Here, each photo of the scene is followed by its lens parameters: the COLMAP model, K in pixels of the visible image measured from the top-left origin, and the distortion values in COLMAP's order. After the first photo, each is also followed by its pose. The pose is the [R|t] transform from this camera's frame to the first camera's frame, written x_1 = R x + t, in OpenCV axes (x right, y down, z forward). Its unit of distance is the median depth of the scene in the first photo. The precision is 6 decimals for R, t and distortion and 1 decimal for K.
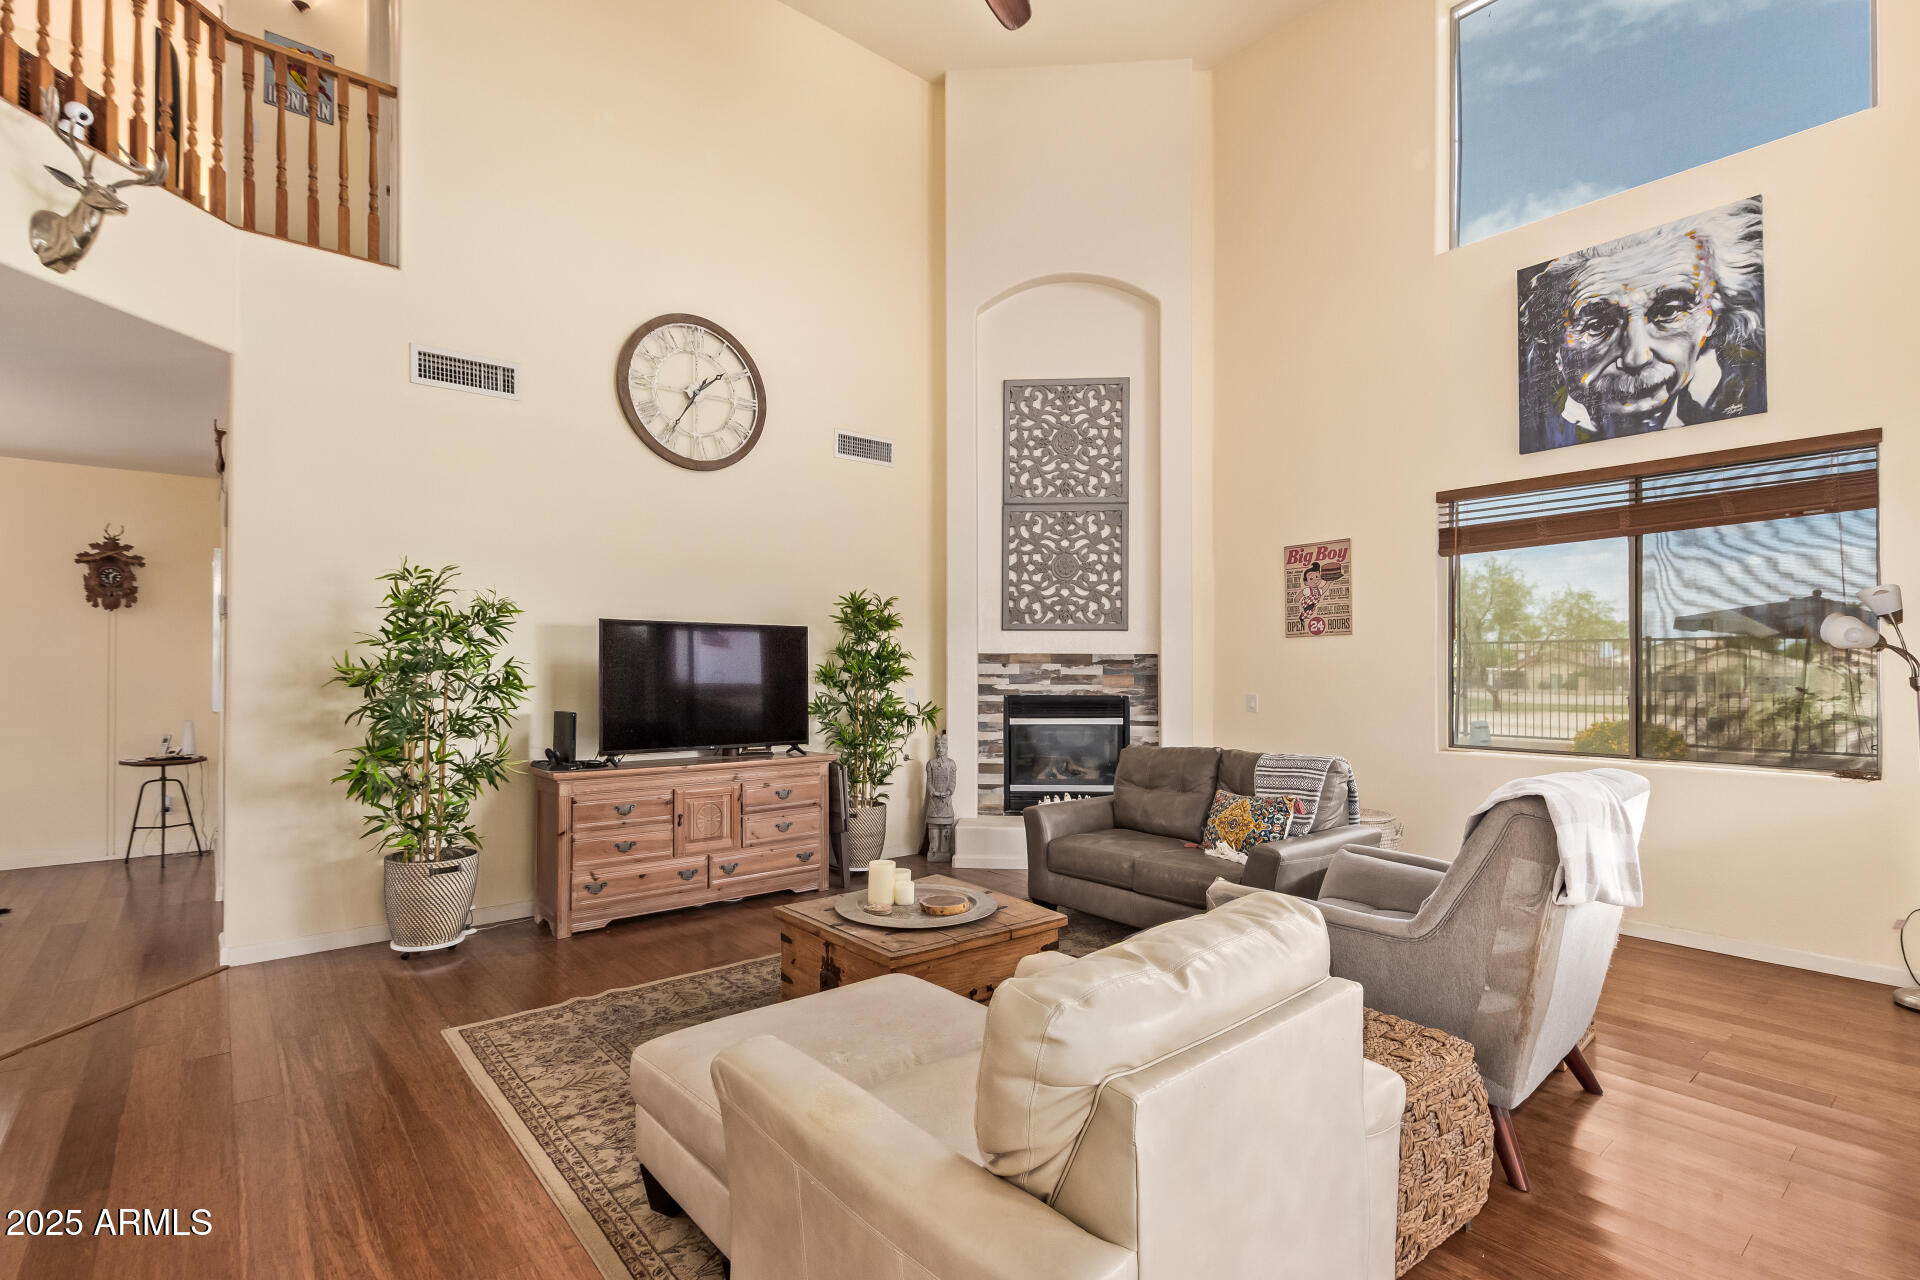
lens RADIAL K [[899.5, 0, 966.2], [0, 899.5, 658.8], [0, 0, 1]] dist [0.015453, -0.010195]
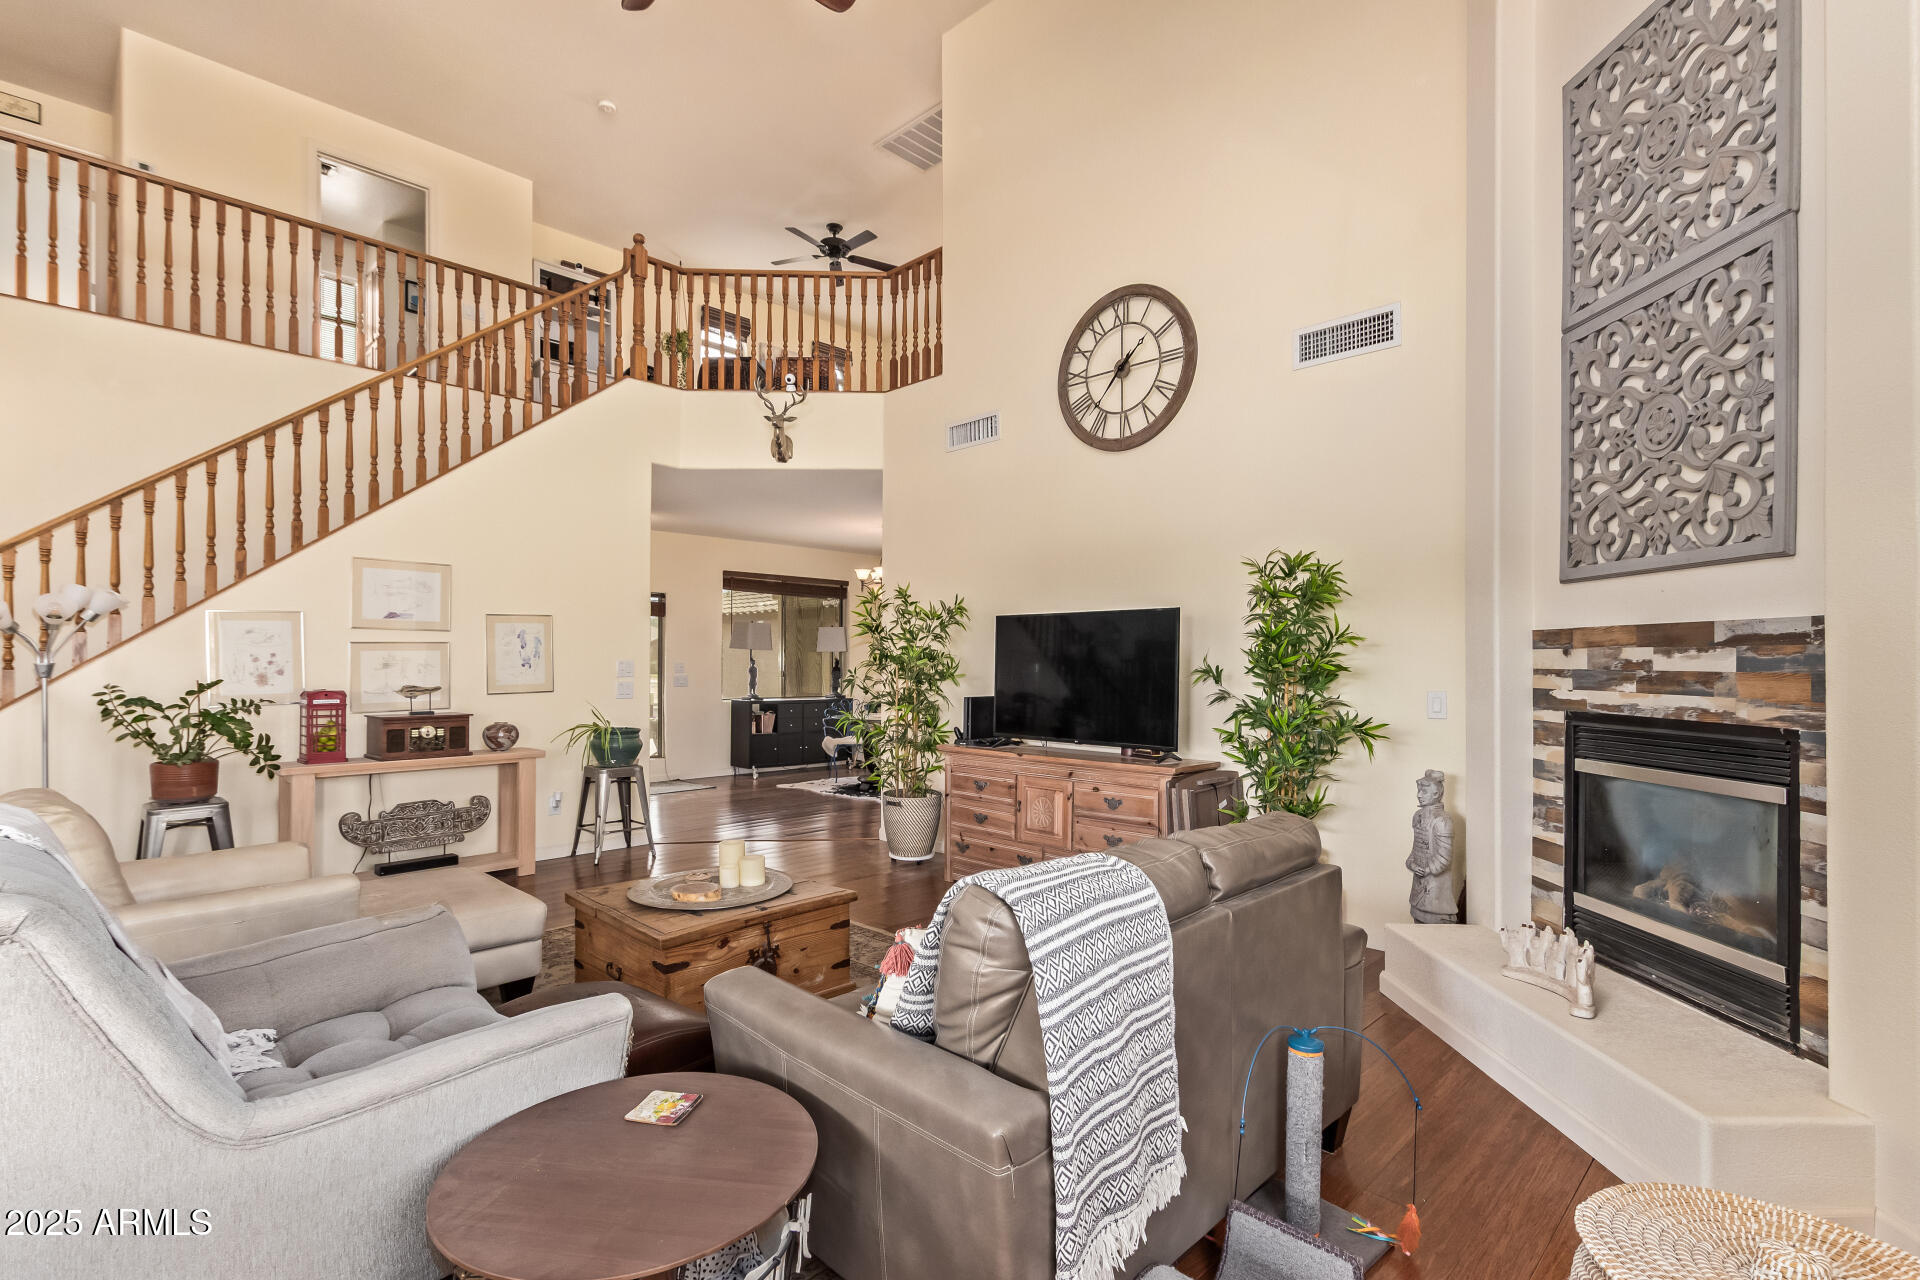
lens RADIAL K [[899.5, 0, 966.2], [0, 899.5, 658.8], [0, 0, 1]] dist [0.015453, -0.010195]
pose [[0.100659, -0.004472, -0.994911, 0.574930], [0.008089, 0.999961, -0.003676, 0.011452], [0.994888, -0.007677, 0.100691, 0.688079]]
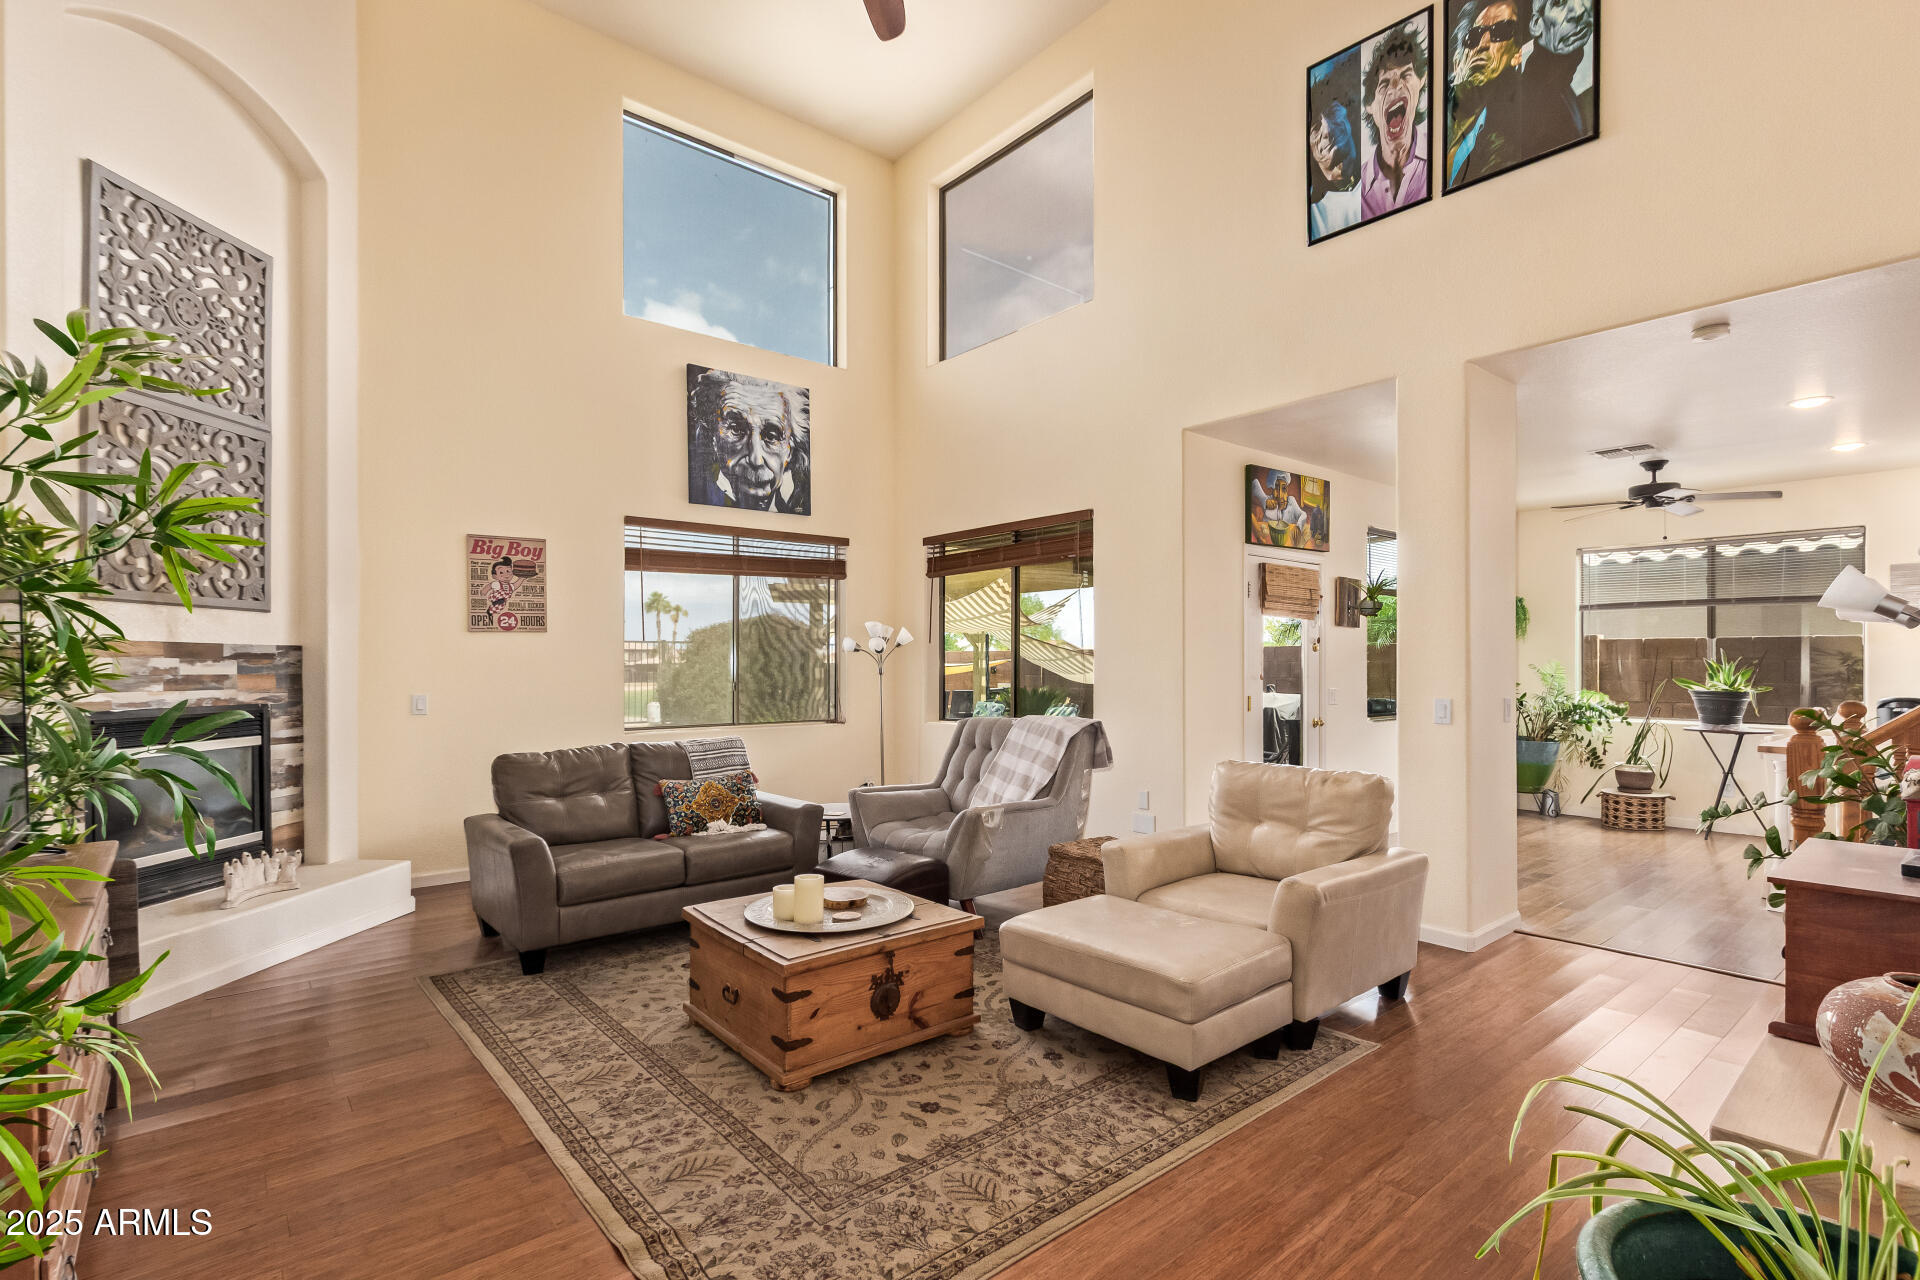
lens RADIAL K [[899.5, 0, 966.2], [0, 899.5, 658.8], [0, 0, 1]] dist [0.015453, -0.010195]
pose [[-0.001884, 0.003690, 0.999991, -0.596583], [-0.009008, 0.999953, -0.003706, 0.003657], [-0.999958, -0.009014, -0.001851, 0.497076]]
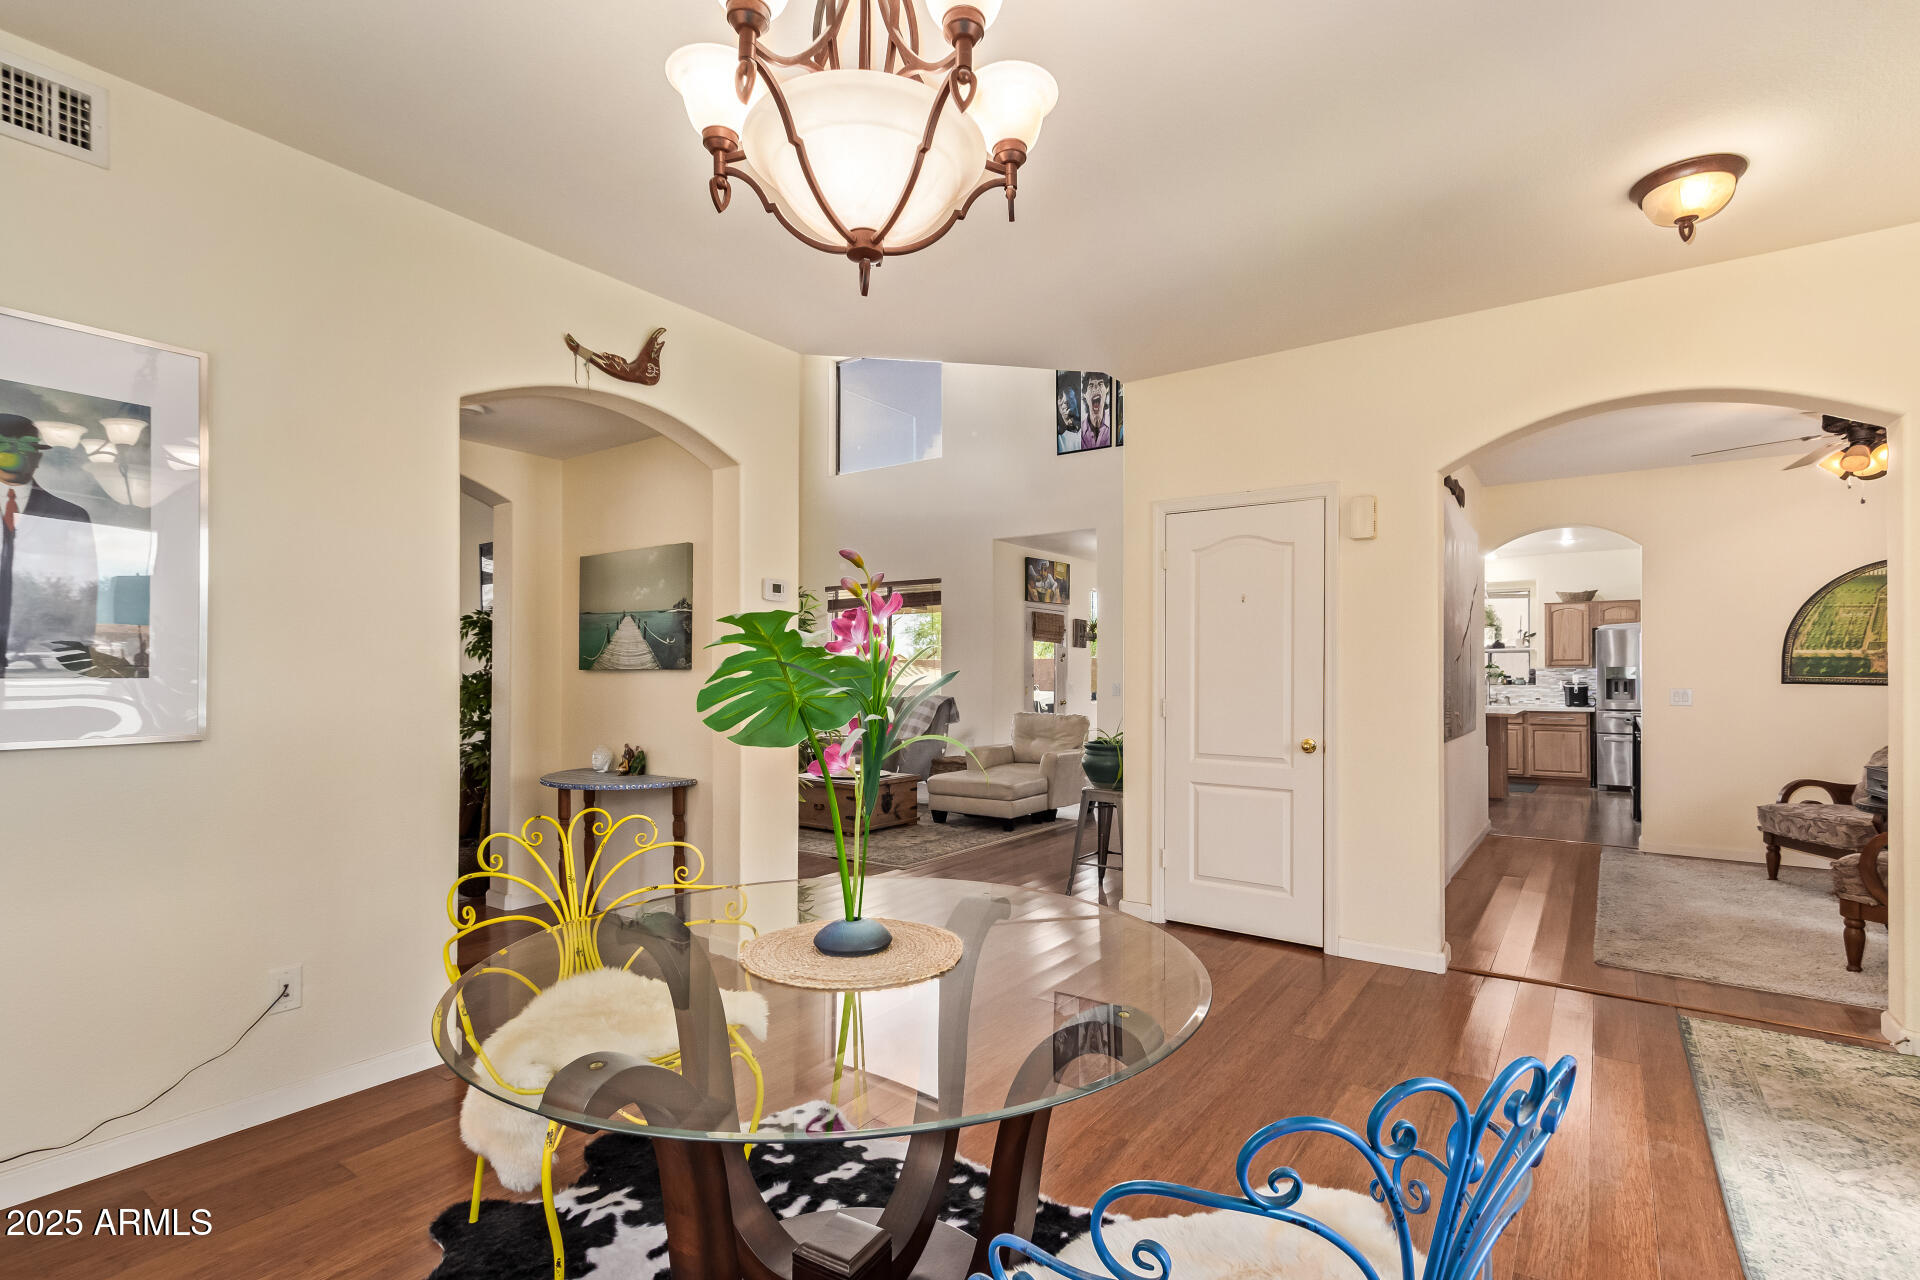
lens RADIAL K [[899.5, 0, 966.2], [0, 899.5, 658.8], [0, 0, 1]] dist [0.015453, -0.010195]
pose [[-0.249948, 0.015367, 0.968137, -1.297576], [-0.010711, 0.999769, -0.018634, 0.019263], [-0.968200, -0.015027, -0.249726, 0.744101]]
